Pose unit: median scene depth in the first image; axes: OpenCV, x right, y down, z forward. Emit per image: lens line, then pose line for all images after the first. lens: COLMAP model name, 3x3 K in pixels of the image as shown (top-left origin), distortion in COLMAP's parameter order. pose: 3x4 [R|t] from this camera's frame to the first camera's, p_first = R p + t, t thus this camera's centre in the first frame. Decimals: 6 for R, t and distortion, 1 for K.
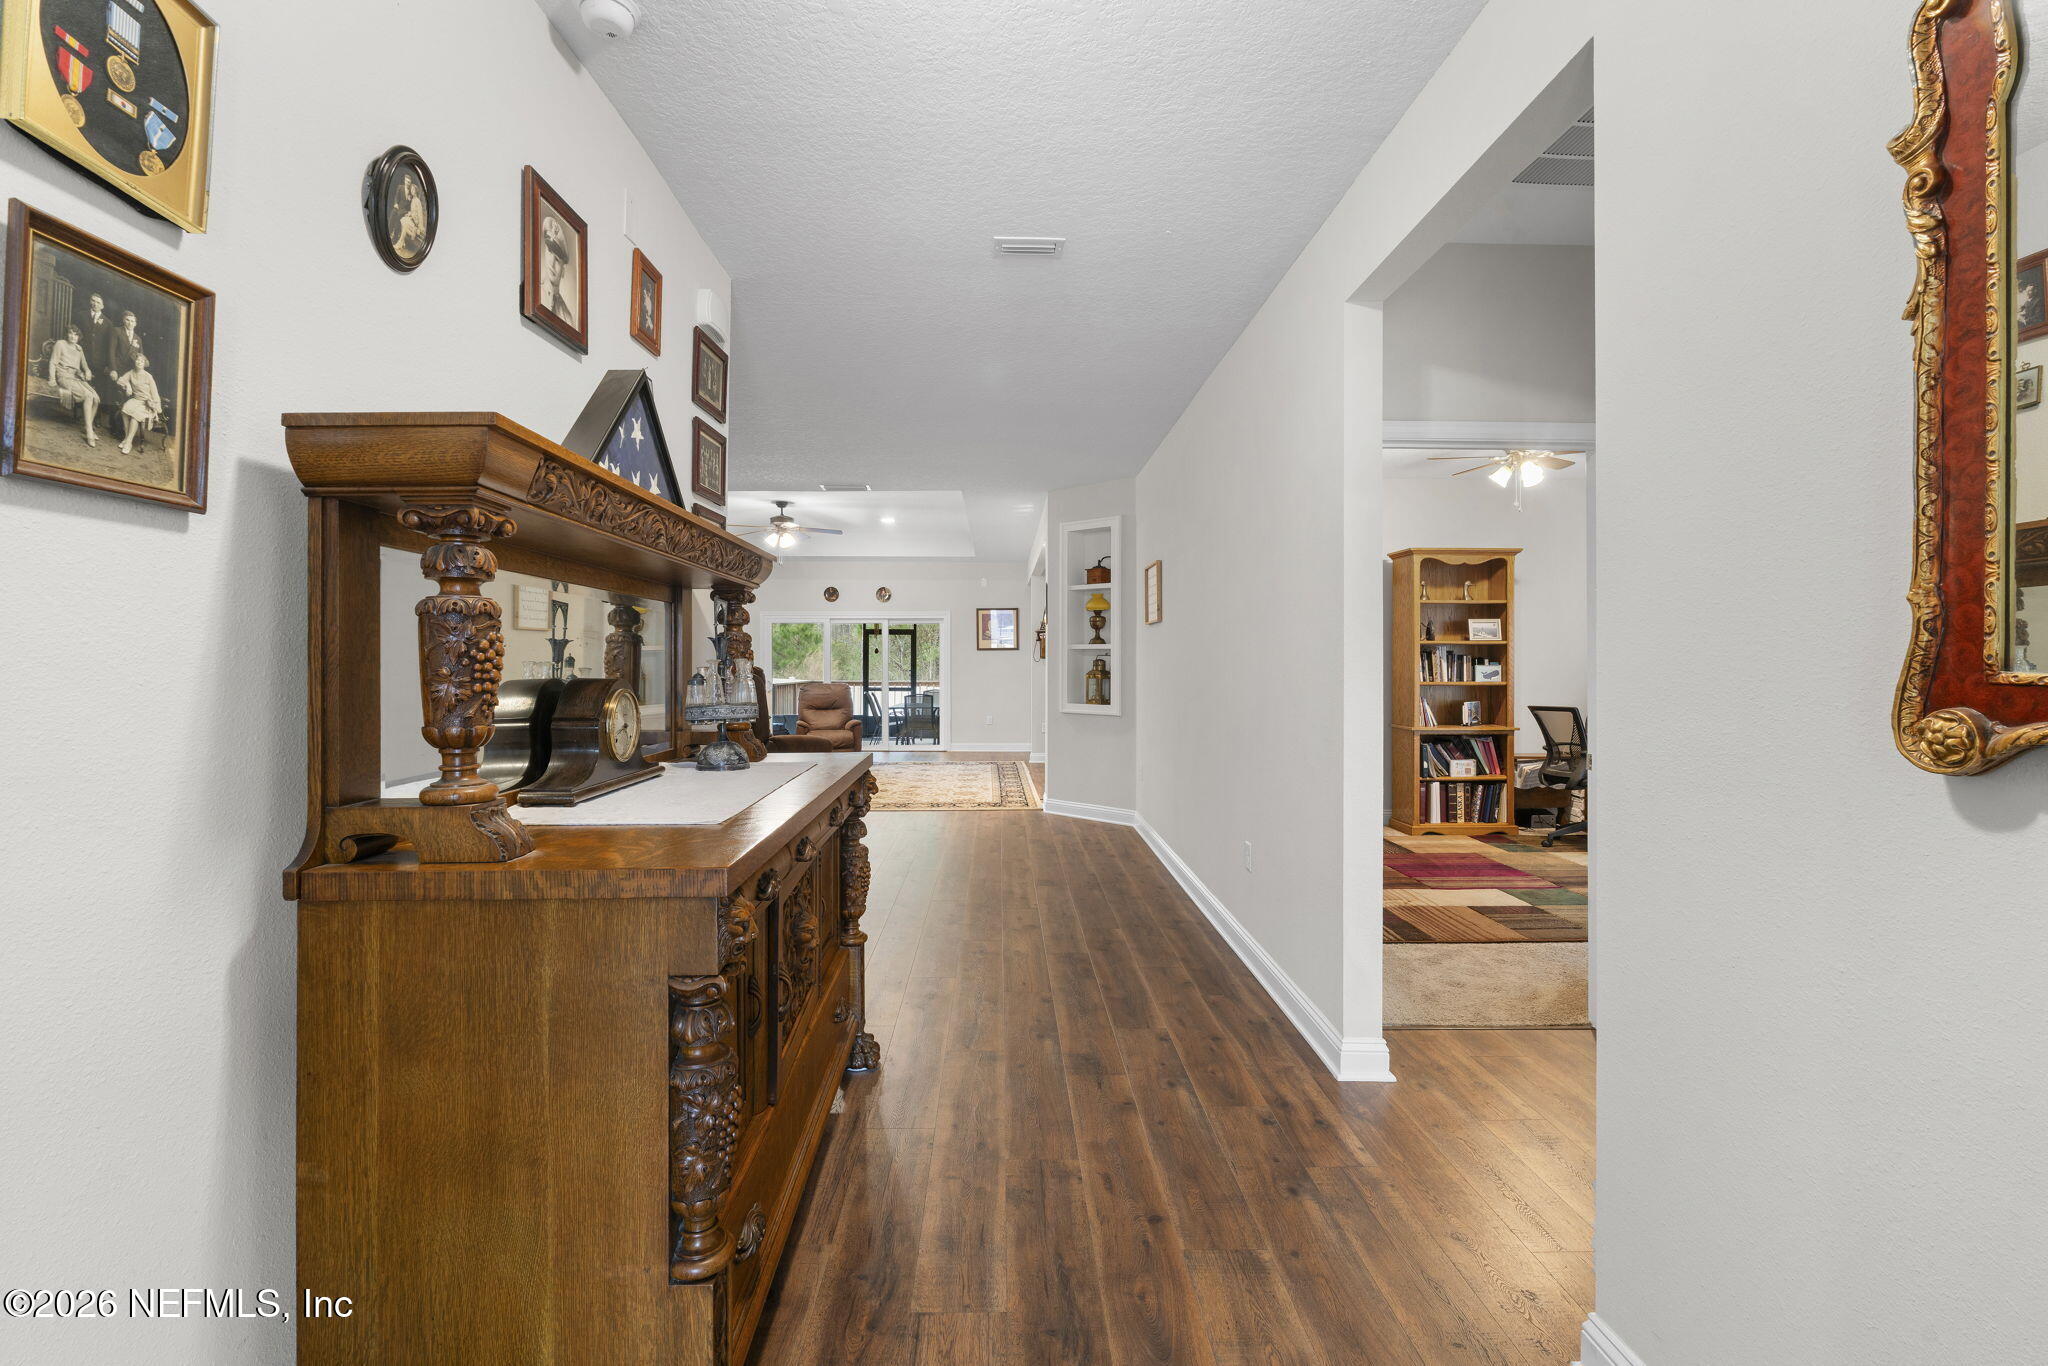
lens RADIAL K [[888.9, 0, 1016.9], [0, 888.9, 673.9], [0, 0, 1]] dist [-0.010580, 0.000041]
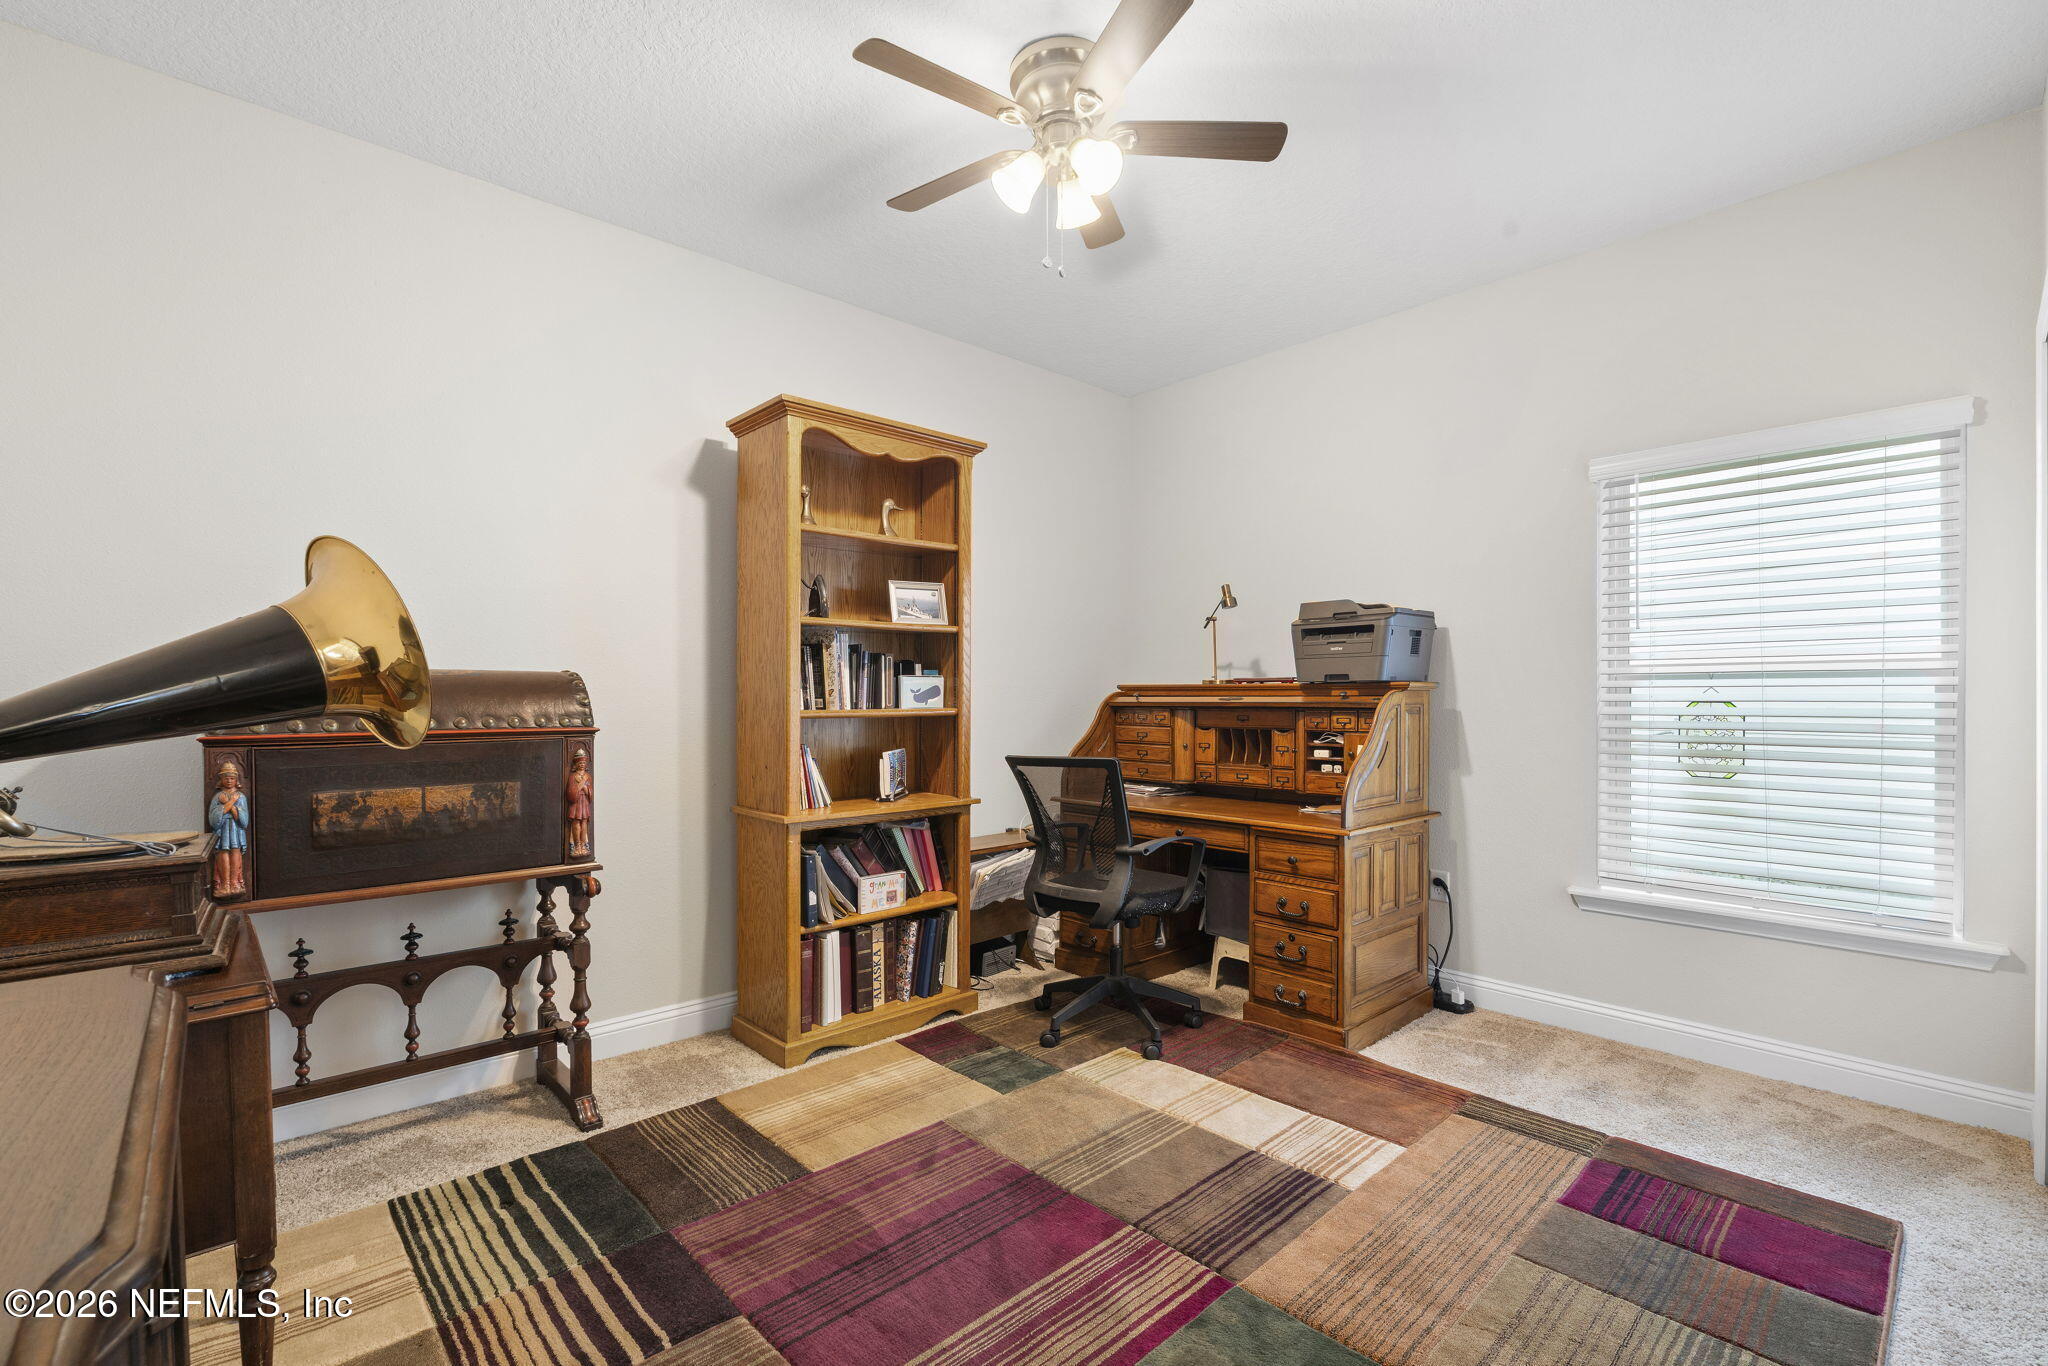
lens RADIAL K [[896.7, 0, 1024.0], [0, 896.7, 683.0], [0, 0, 1]] dist [-0.048119, 0.000063]
pose [[0.742887, 0.006940, 0.669381, 0.239186], [0.008882, 0.999756, -0.020222, 0.005086], [-0.669358, 0.020968, 0.742644, 0.592520]]
